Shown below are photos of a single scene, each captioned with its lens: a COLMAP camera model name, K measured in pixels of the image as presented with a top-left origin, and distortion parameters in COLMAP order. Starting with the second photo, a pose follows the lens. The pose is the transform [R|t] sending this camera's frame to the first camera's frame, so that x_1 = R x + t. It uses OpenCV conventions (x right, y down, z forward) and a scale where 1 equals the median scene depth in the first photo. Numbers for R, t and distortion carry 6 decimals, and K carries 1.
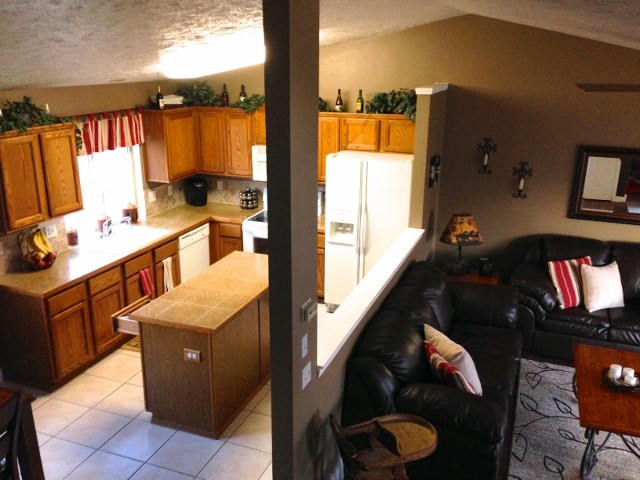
lens RADIAL K [[585.8, 0, 327.3], [0, 585.8, 226.3], [0, 0, 1]] dist [0.043700, -0.010285]
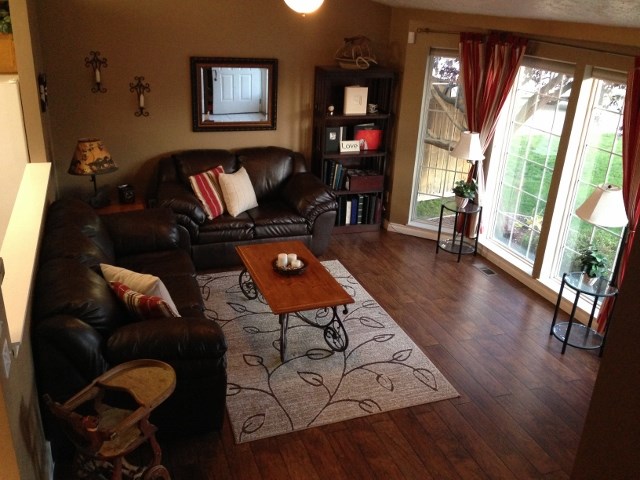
lens RADIAL K [[585.8, 0, 327.3], [0, 585.8, 226.3], [0, 0, 1]] dist [0.043700, -0.010285]
pose [[0.745351, -0.215995, 0.630712, -0.094005], [0.145095, 0.975940, 0.162755, 0.014487], [-0.650691, -0.029797, 0.758758, 0.093191]]
